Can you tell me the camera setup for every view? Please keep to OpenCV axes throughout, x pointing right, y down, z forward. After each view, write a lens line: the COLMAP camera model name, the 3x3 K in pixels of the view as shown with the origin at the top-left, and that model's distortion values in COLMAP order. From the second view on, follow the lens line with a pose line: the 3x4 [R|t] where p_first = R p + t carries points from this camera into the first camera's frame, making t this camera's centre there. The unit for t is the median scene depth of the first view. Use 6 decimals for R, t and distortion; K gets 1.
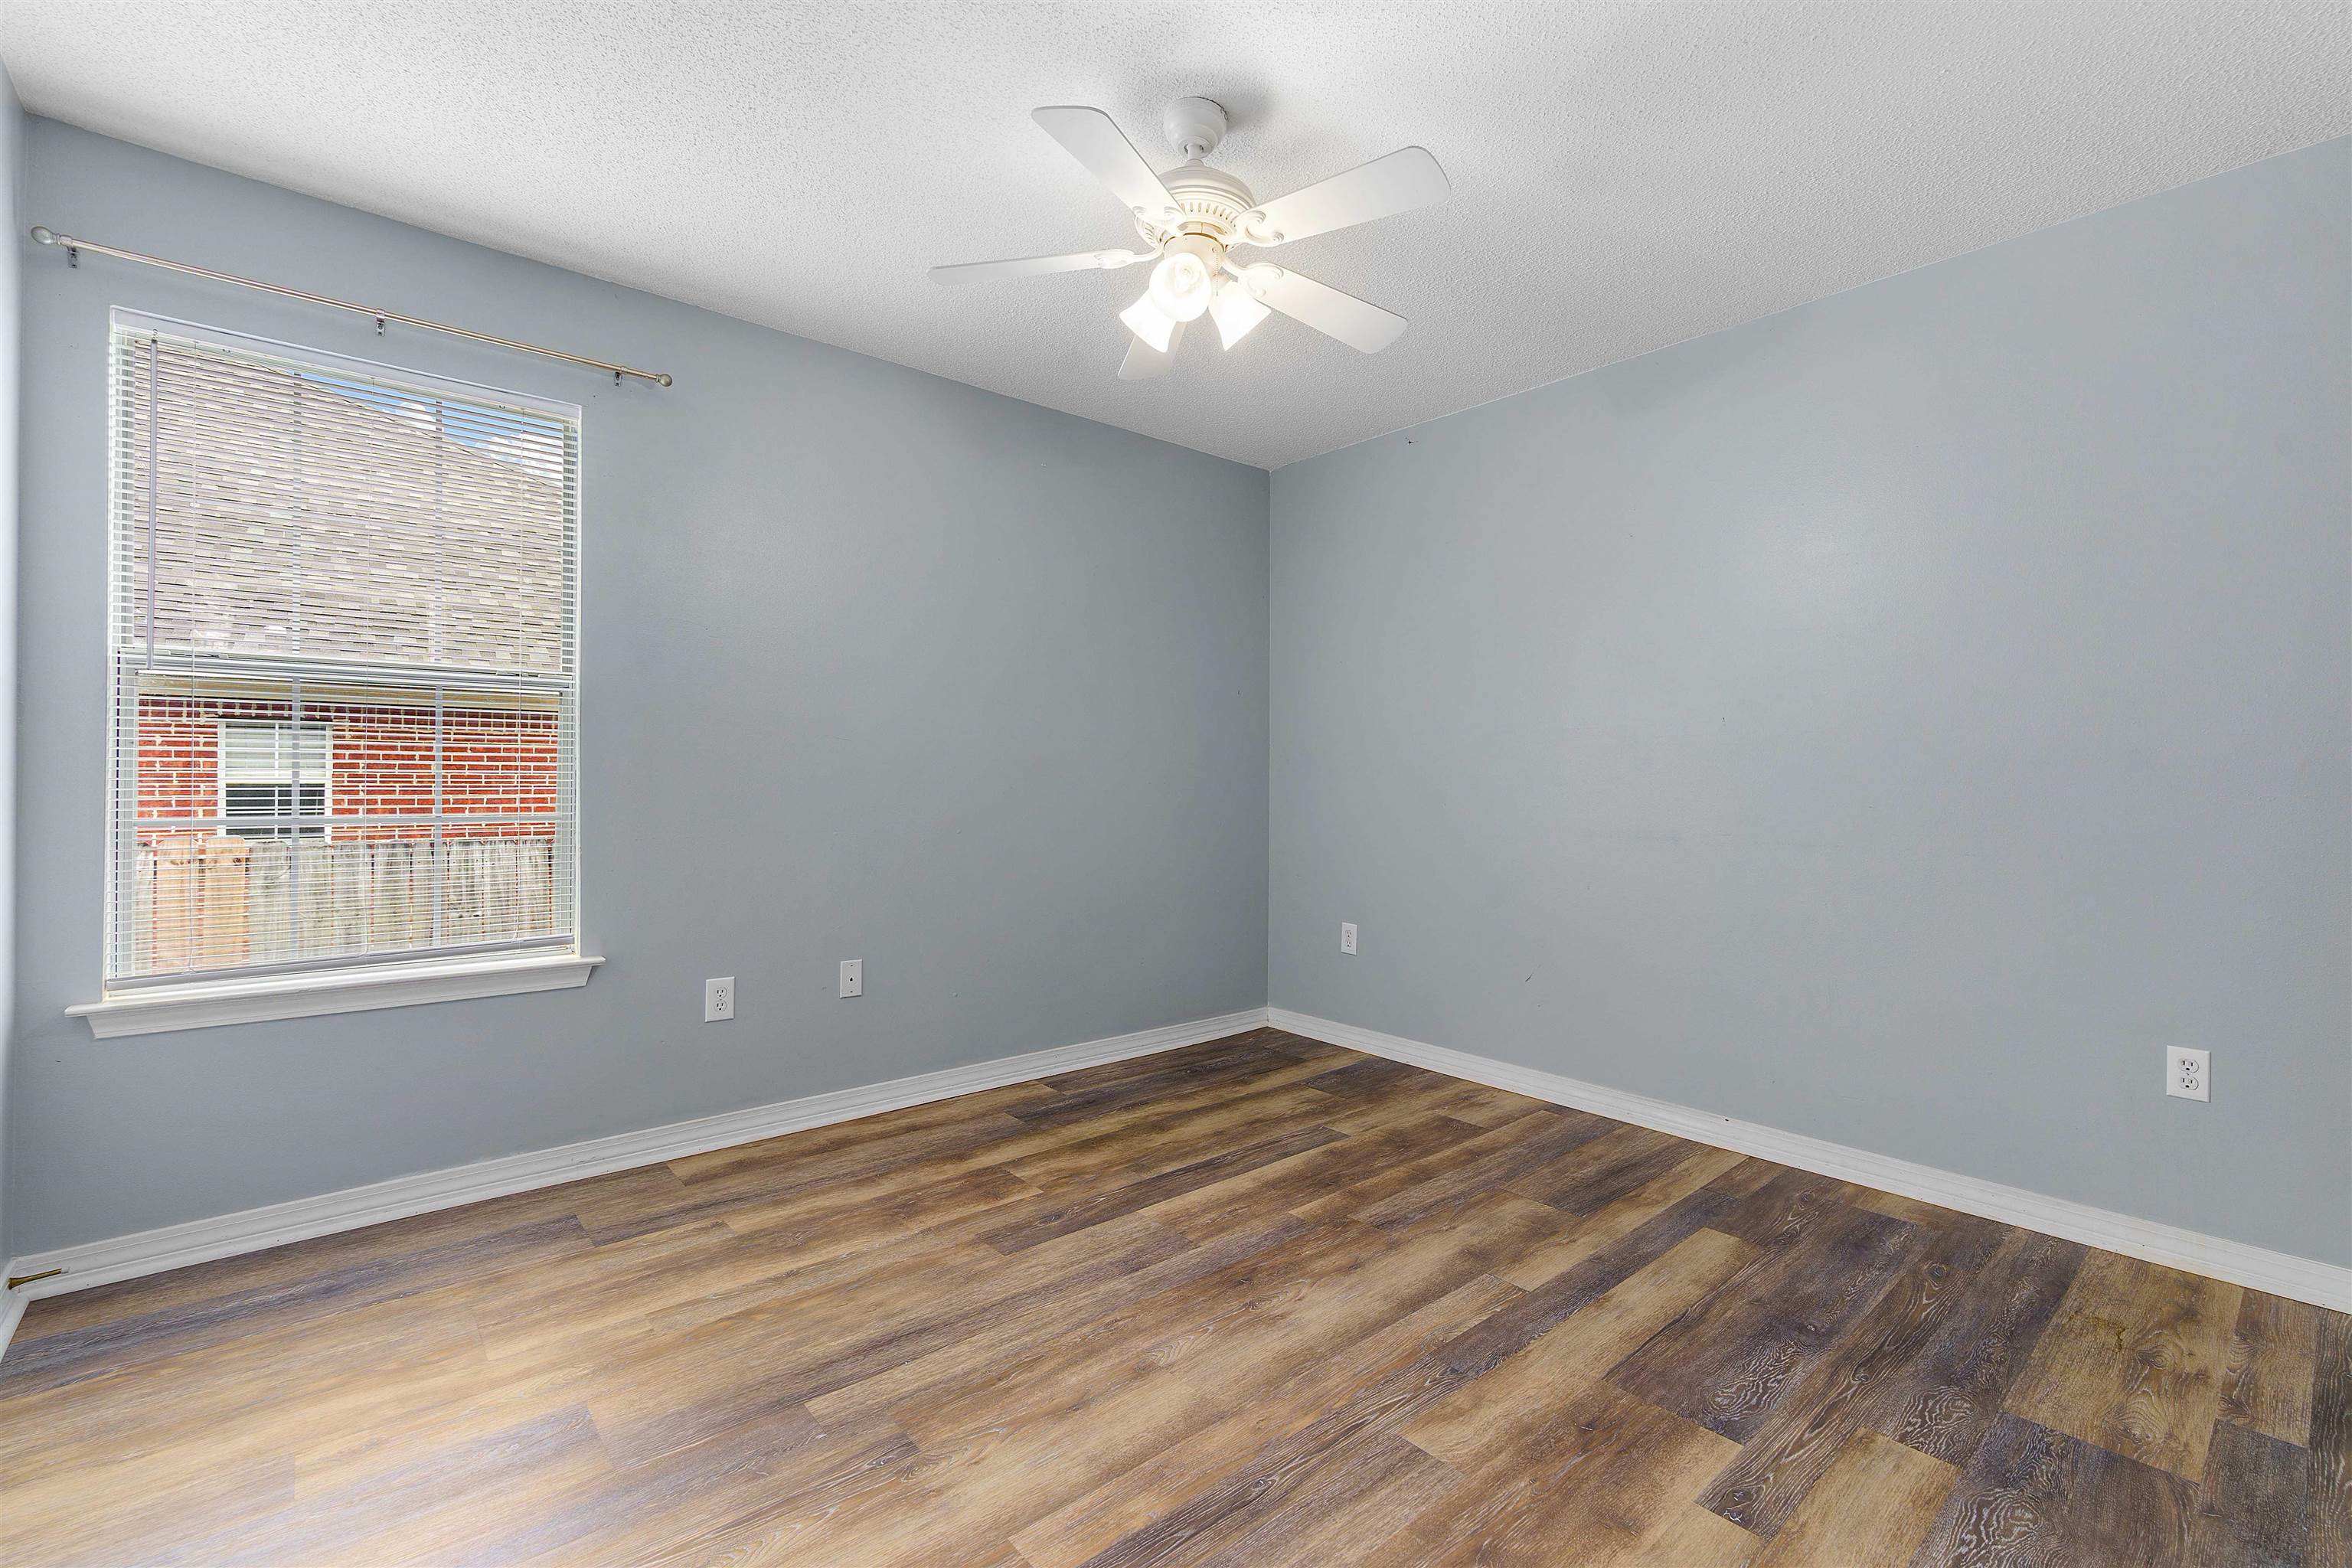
lens RADIAL K [[1030.0, 0, 1183.2], [0, 1030.0, 775.3], [0, 0, 1]] dist [0.000137, -0.000116]
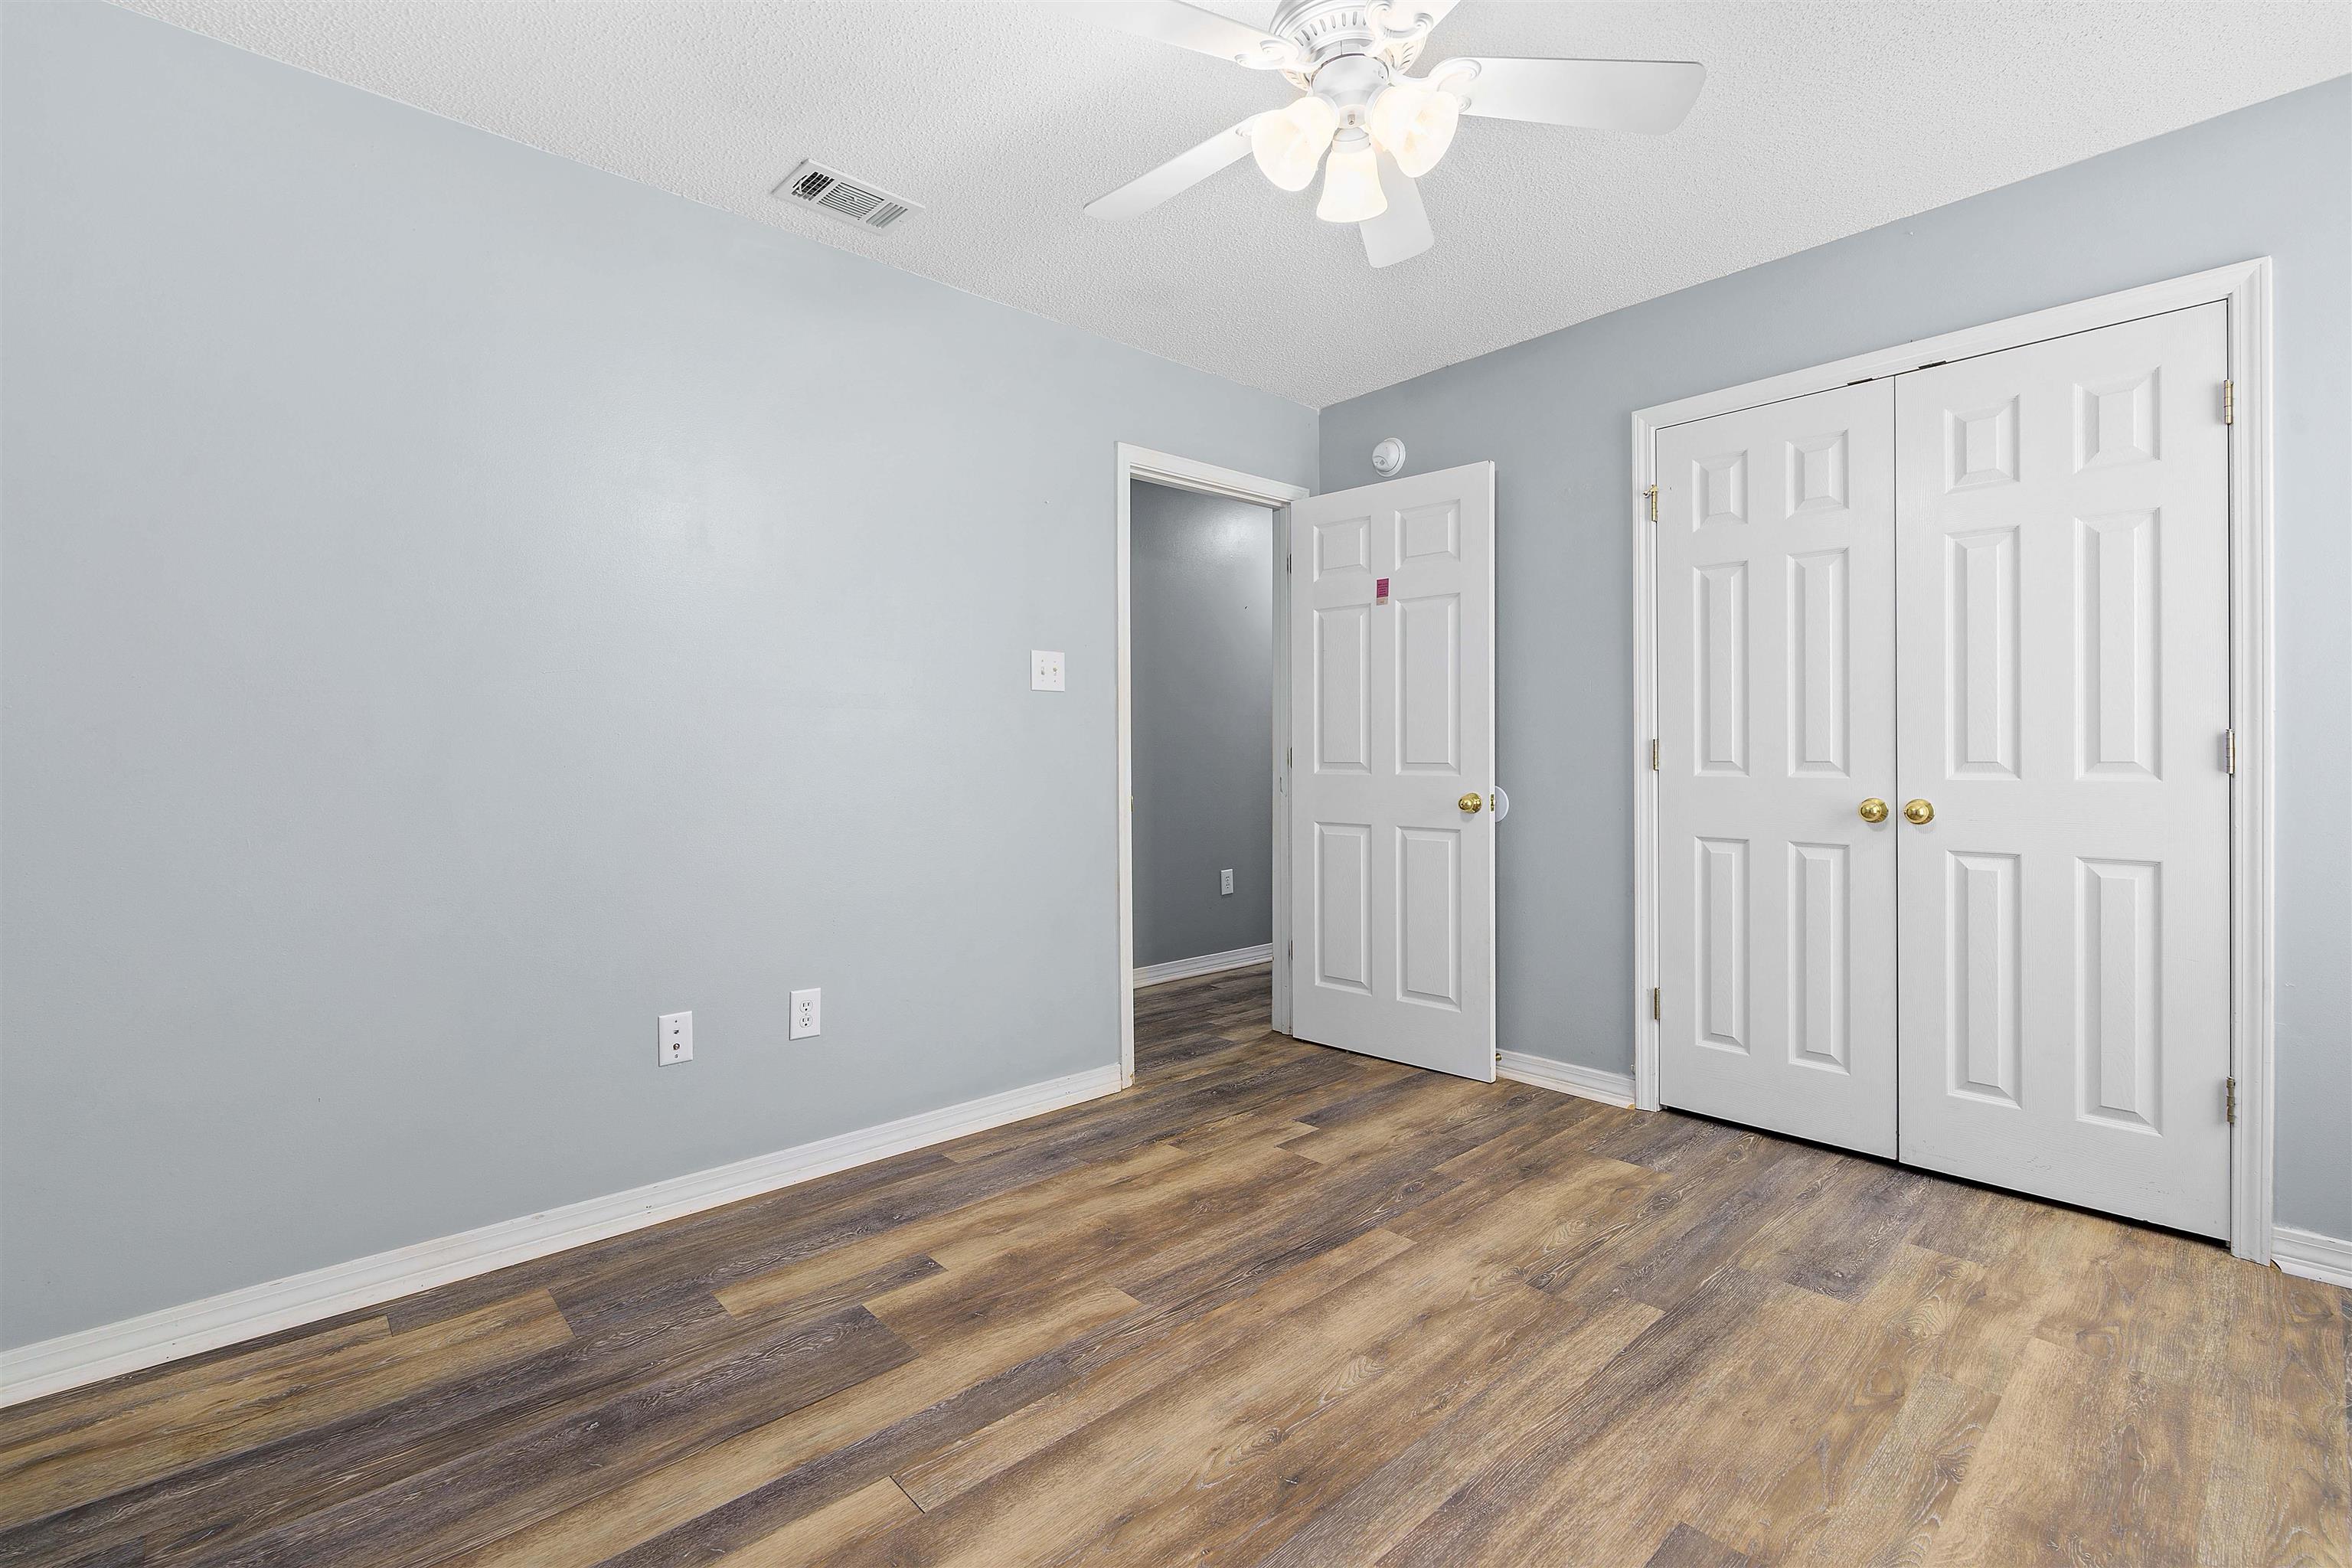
lens RADIAL K [[1030.0, 0, 1183.2], [0, 1030.0, 775.3], [0, 0, 1]] dist [0.000137, -0.000116]
pose [[-0.999567, 0.002243, -0.029354, 0.175660], [0.001818, 0.999893, 0.014495, 0.008921], [0.029384, 0.014435, -0.999464, 1.953281]]
